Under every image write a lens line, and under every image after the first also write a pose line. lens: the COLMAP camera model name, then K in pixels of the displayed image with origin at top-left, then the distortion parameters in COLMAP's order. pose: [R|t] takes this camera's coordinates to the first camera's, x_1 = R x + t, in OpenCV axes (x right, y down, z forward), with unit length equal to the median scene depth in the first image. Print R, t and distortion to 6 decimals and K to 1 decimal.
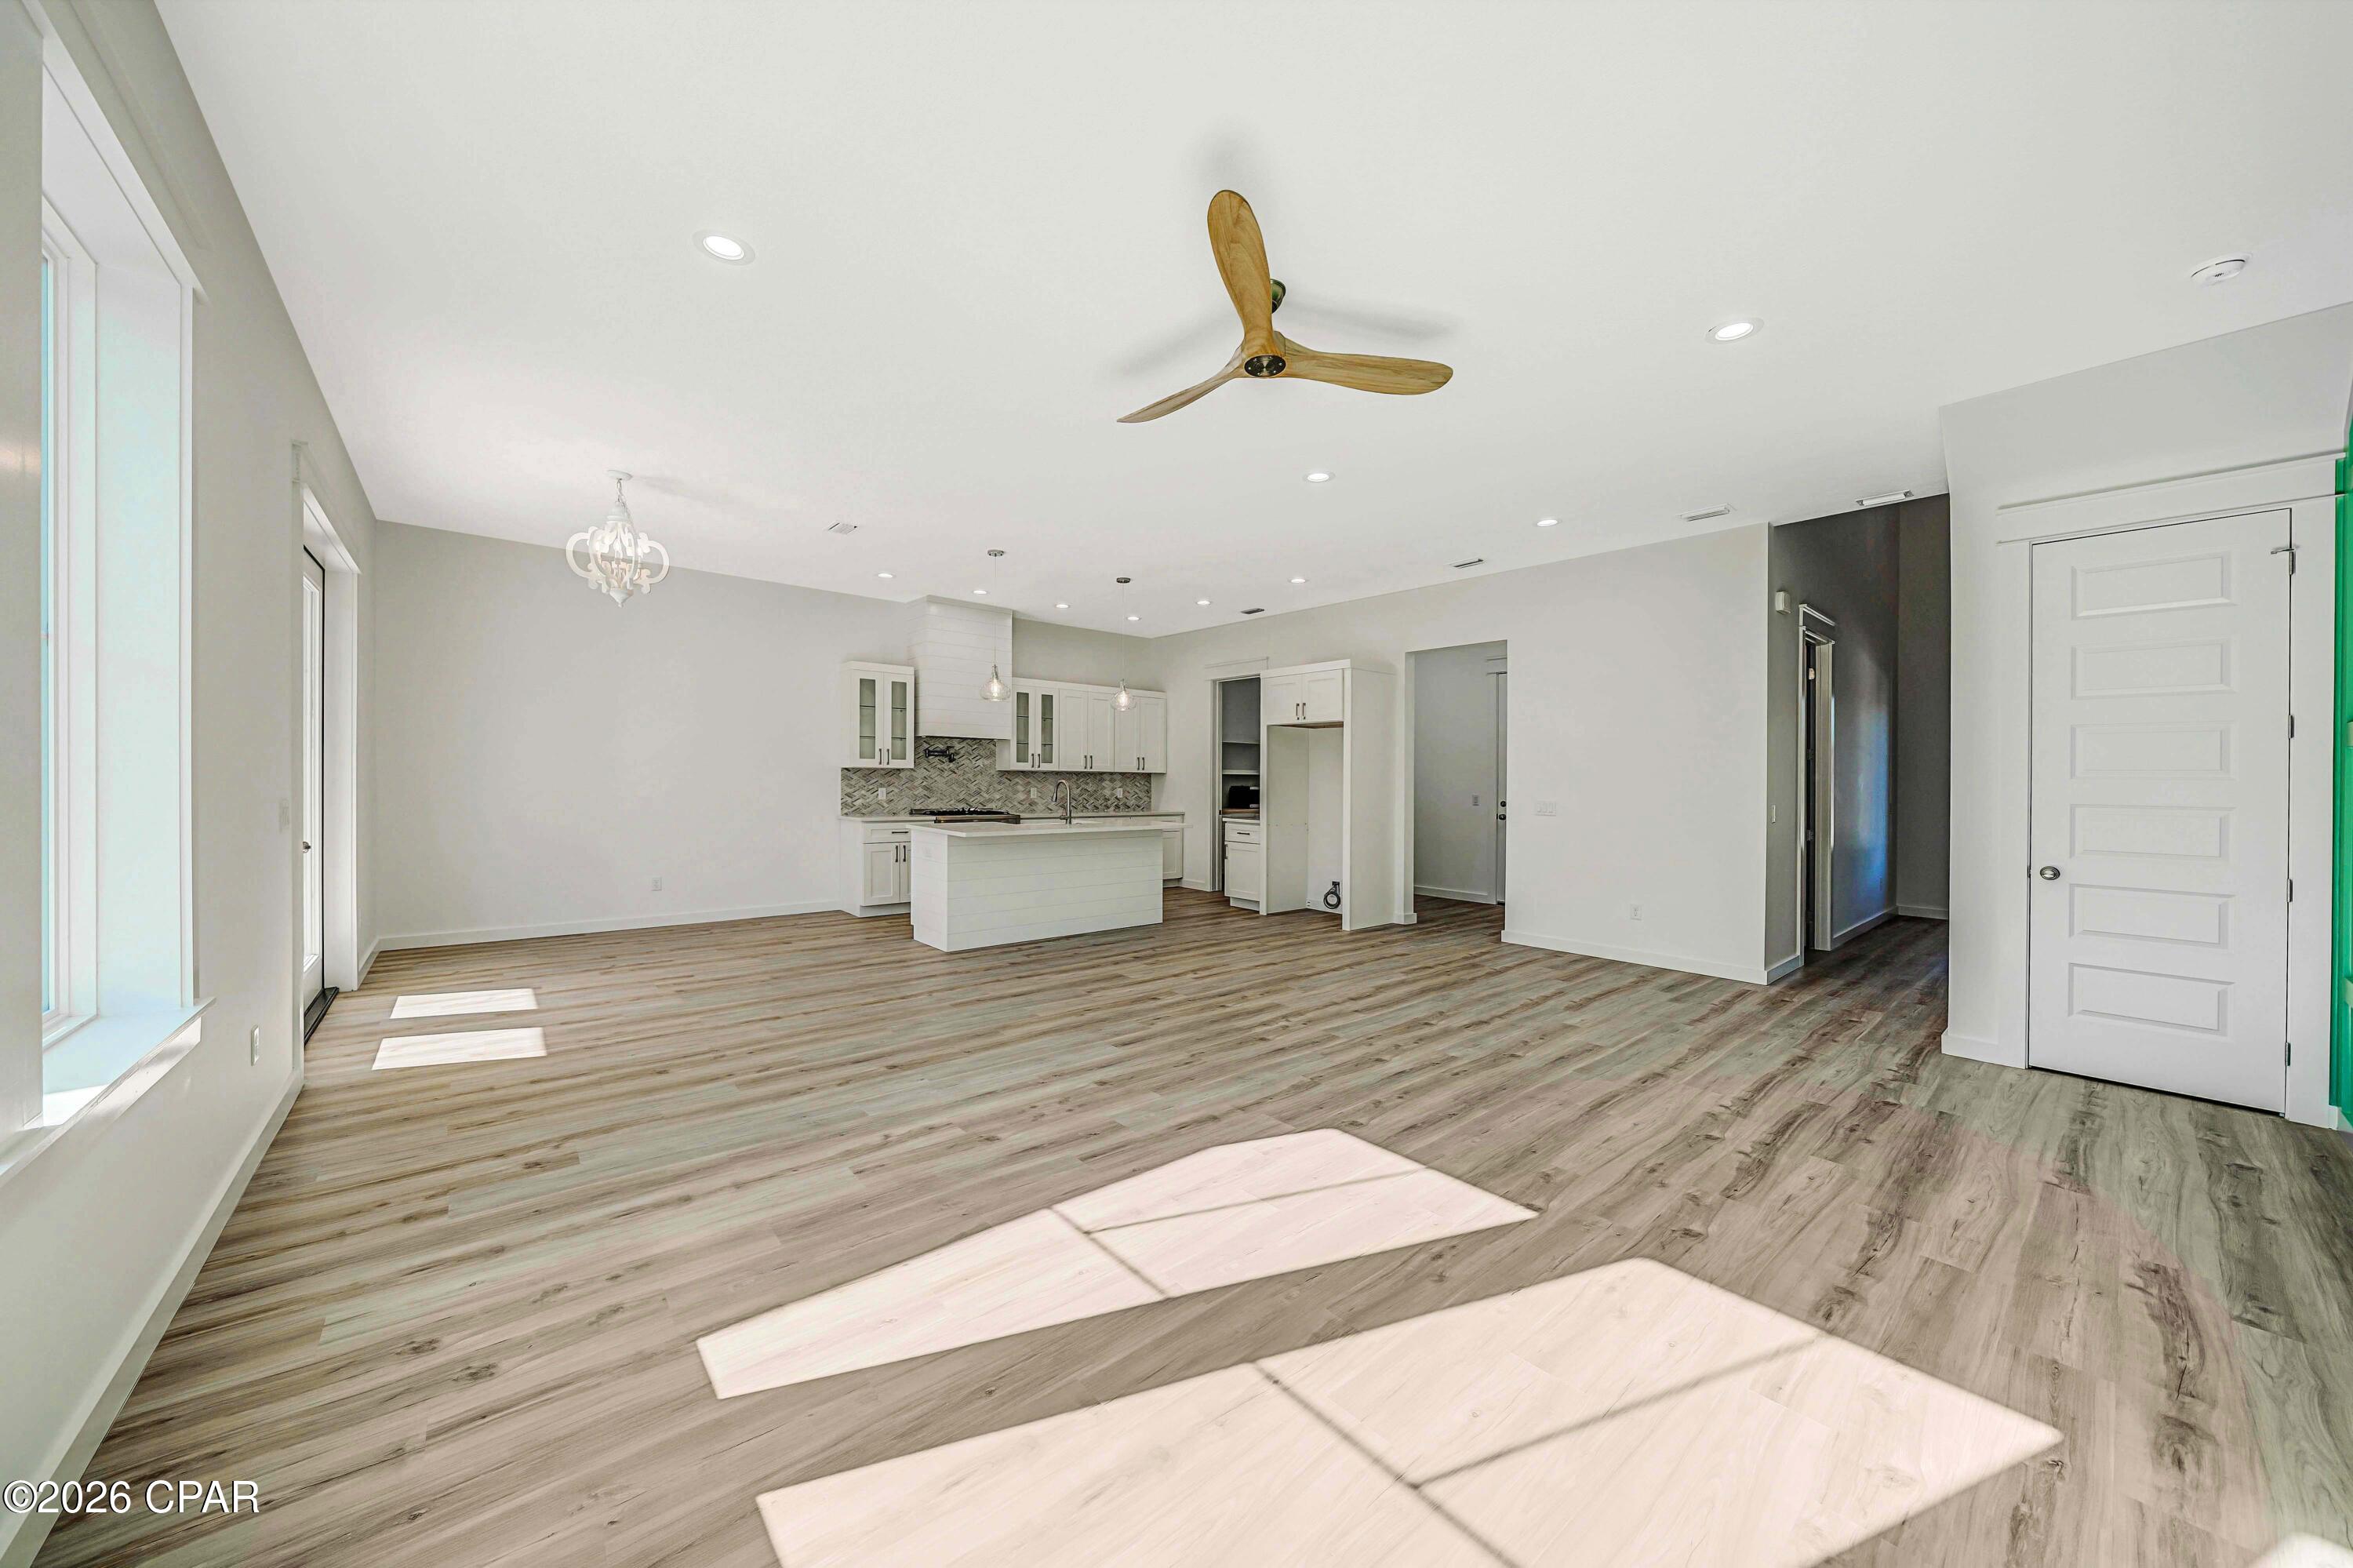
lens RADIAL K [[816.9, 0, 1161.7], [0, 816.9, 783.2], [0, 0, 1]] dist [-0.002851, 0.000168]
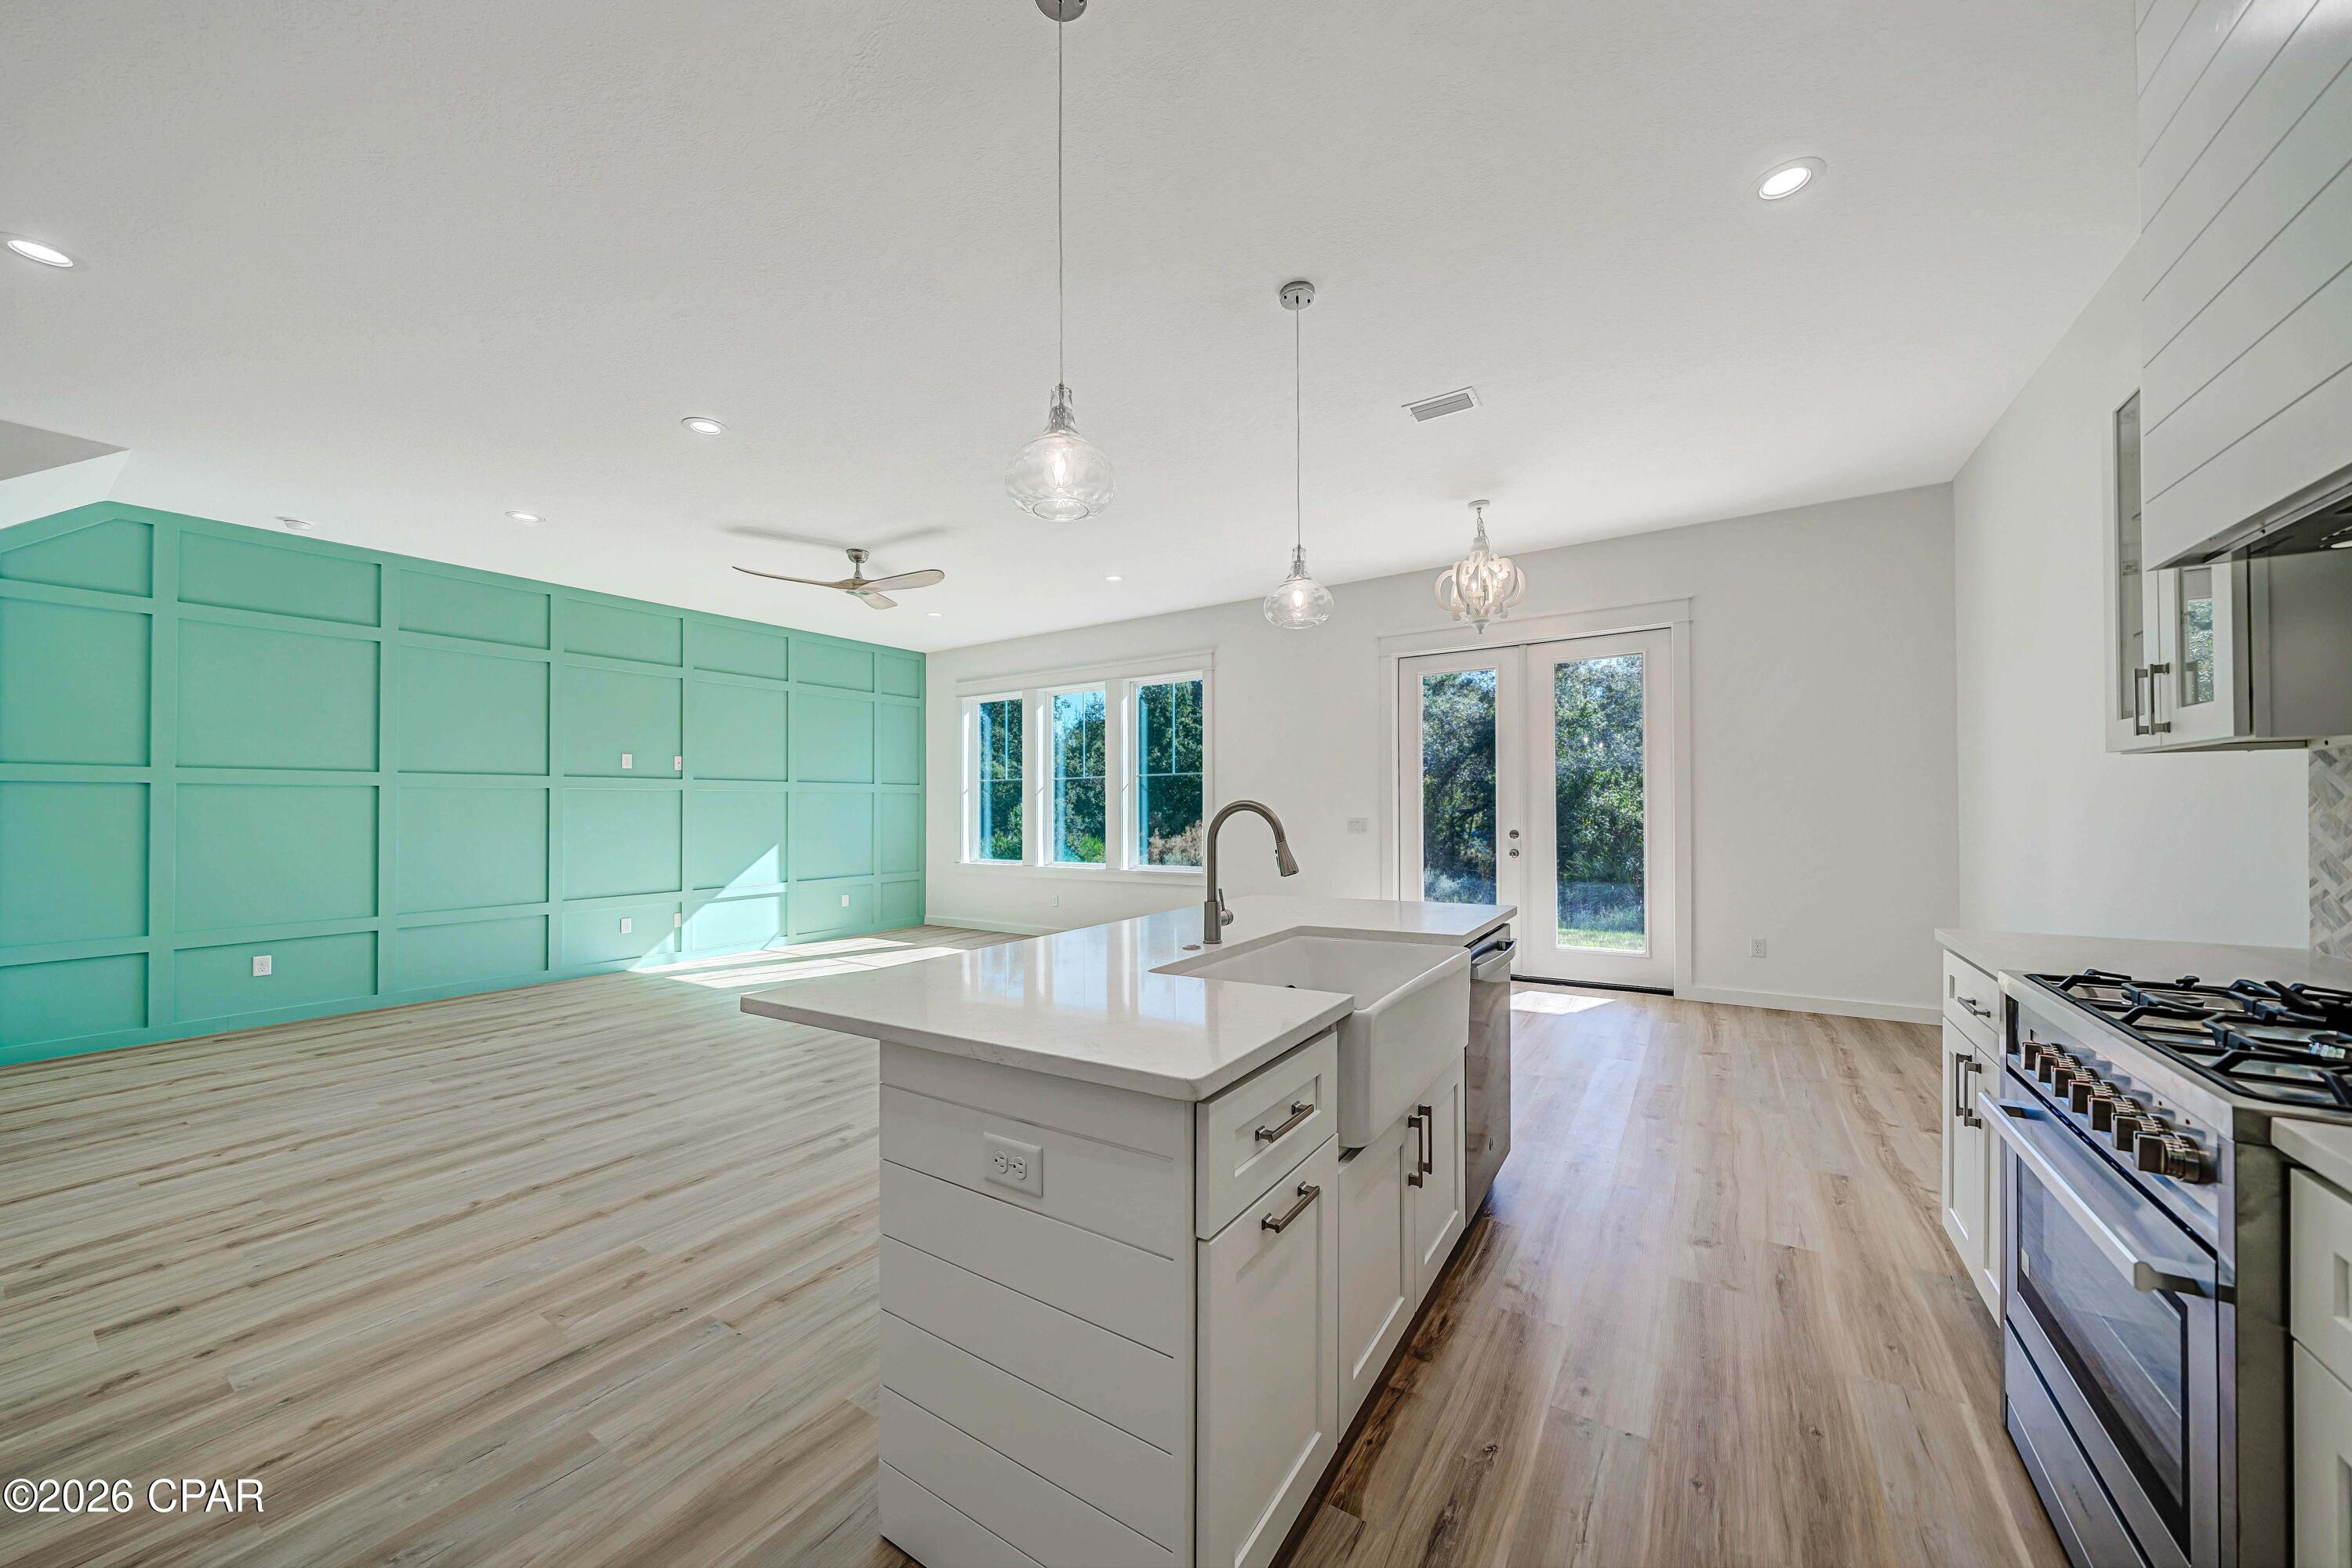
lens RADIAL K [[821.3, 0, 1169.6], [0, 821.3, 806.8], [0, 0, 1]] dist [-0.000664, -0.000061]
pose [[-0.957462, -0.003522, -0.288539, -0.007678], [-0.003362, 0.999994, -0.001049, -0.001167], [0.288541, -0.000034, -0.957468, 1.107008]]
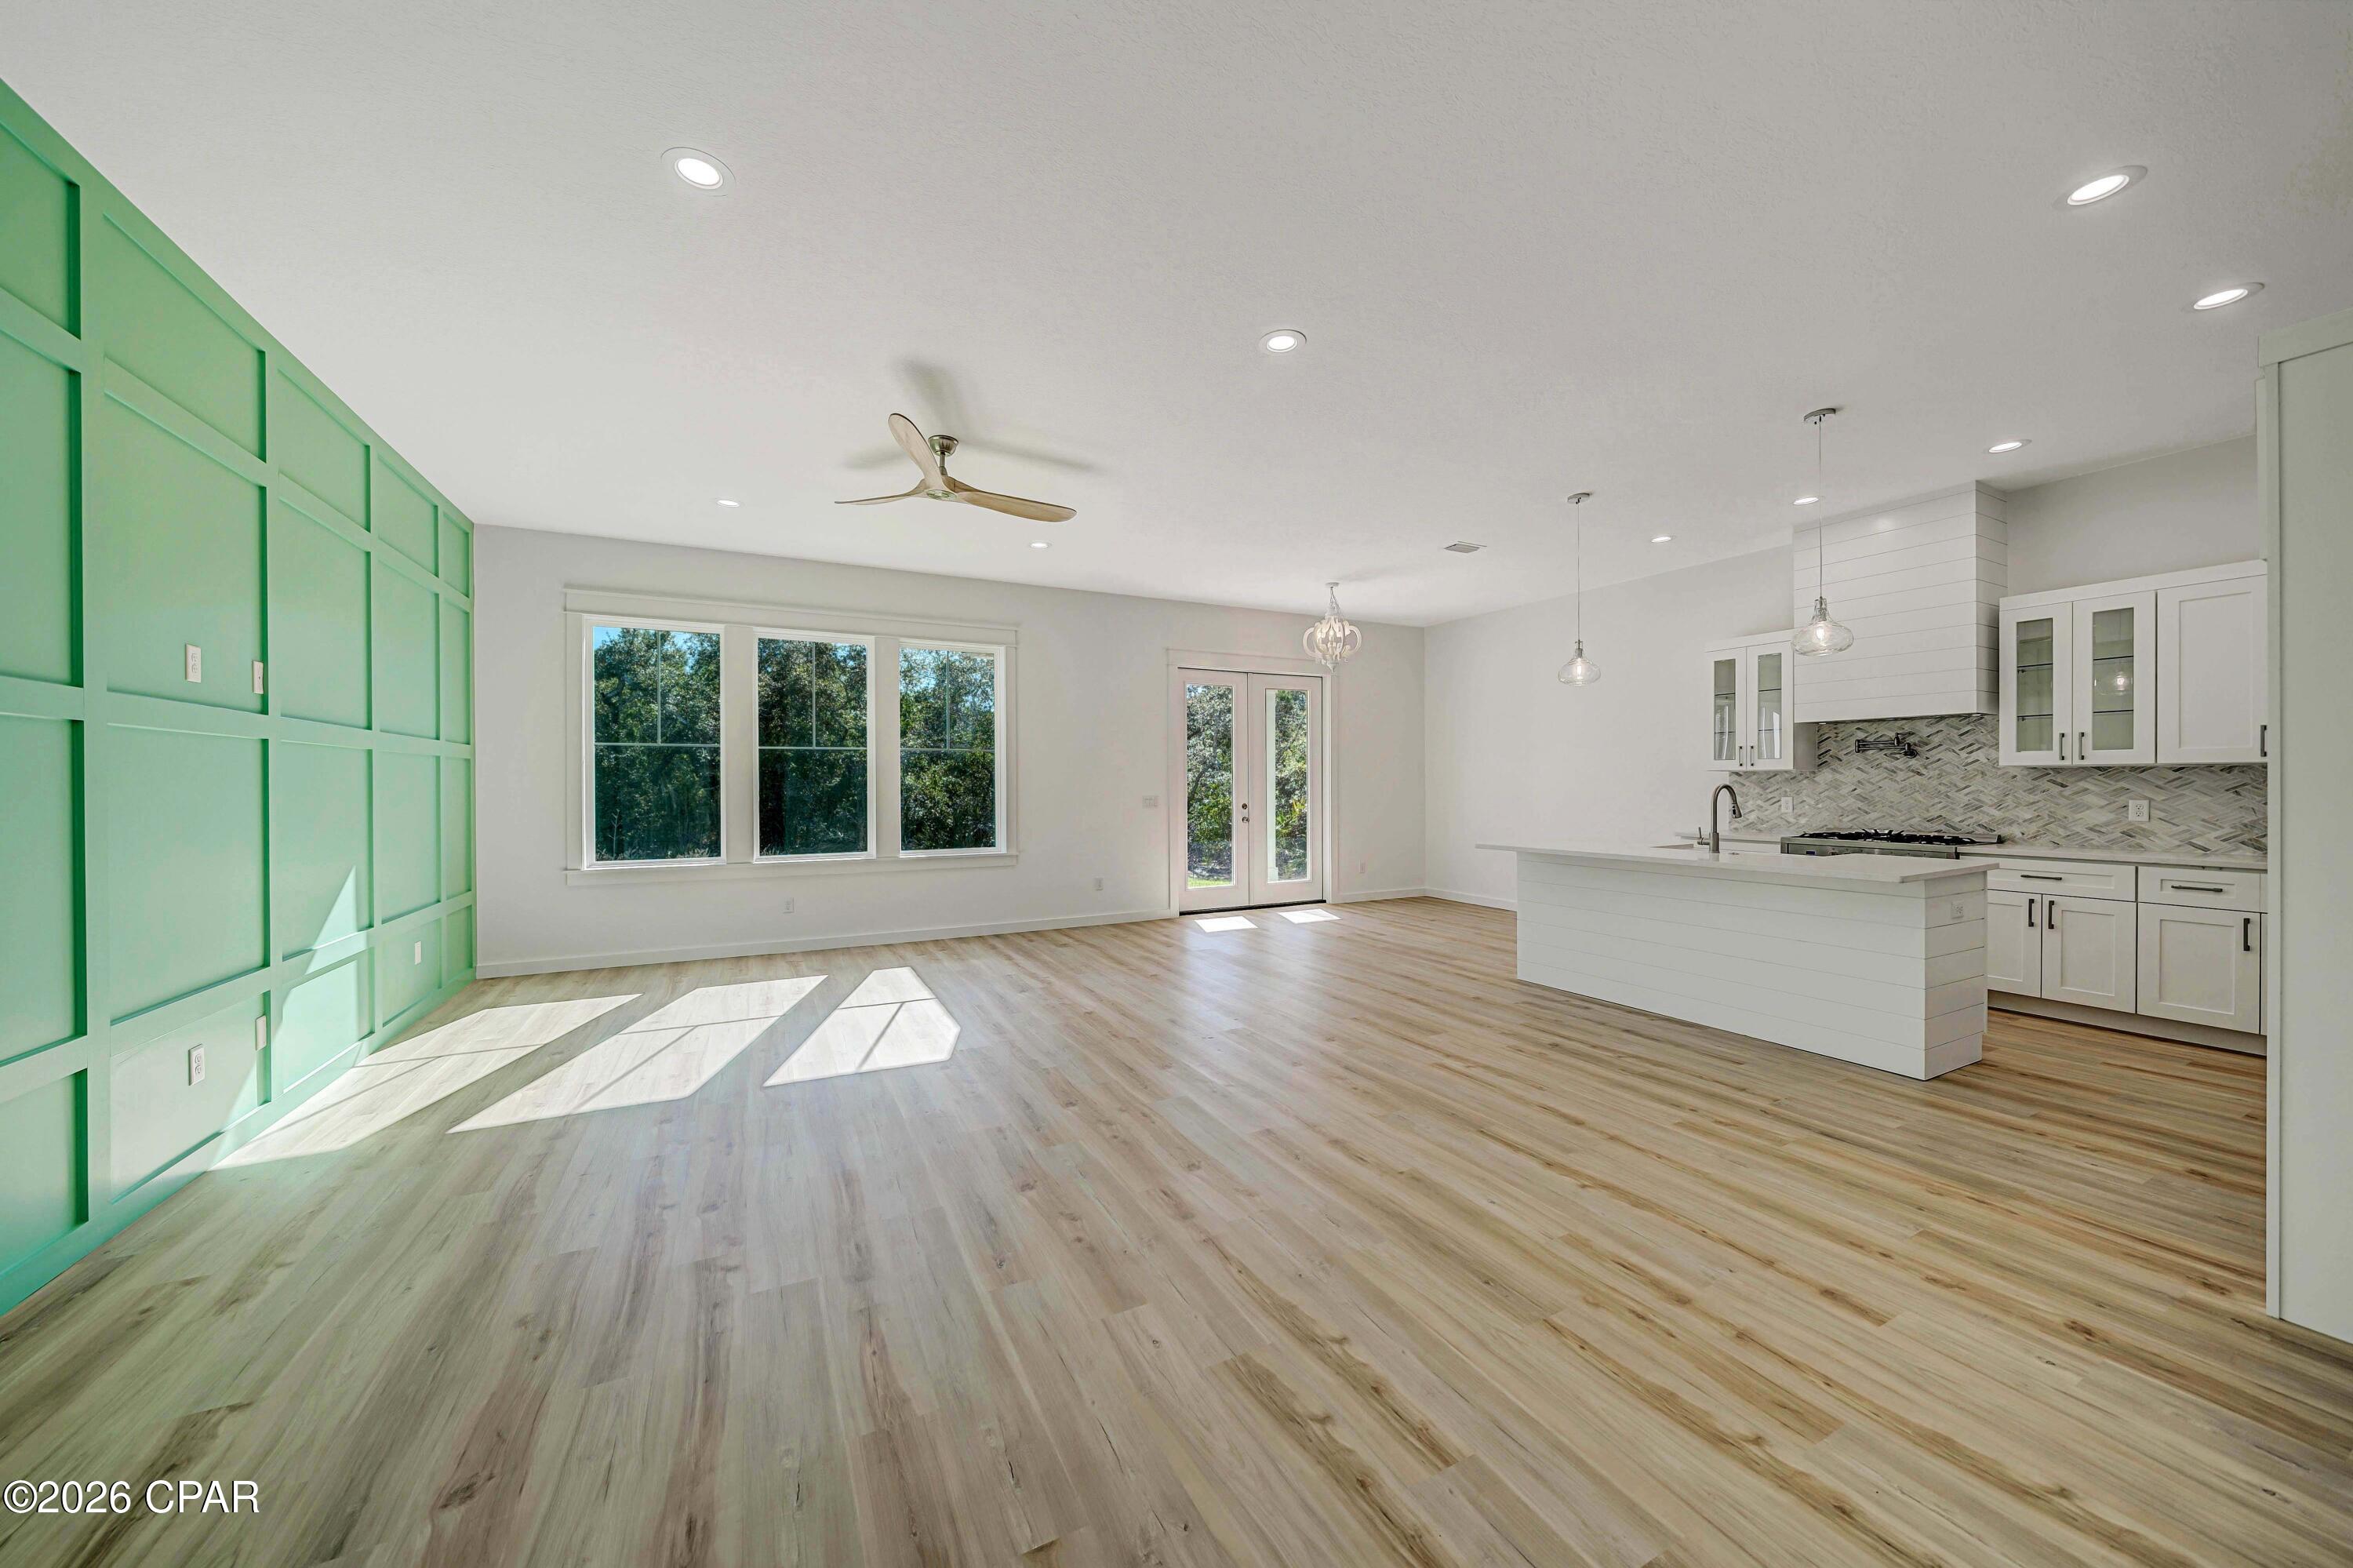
lens RADIAL K [[811.7, 0, 1152.2], [0, 811.7, 798.5], [0, 0, 1]] dist [-0.012030, 0.000024]
pose [[-0.233431, 0.005254, -0.972359, 0.515164], [-0.005599, 0.999962, 0.006747, 0.005236], [0.972357, 0.007020, -0.233393, 0.614277]]
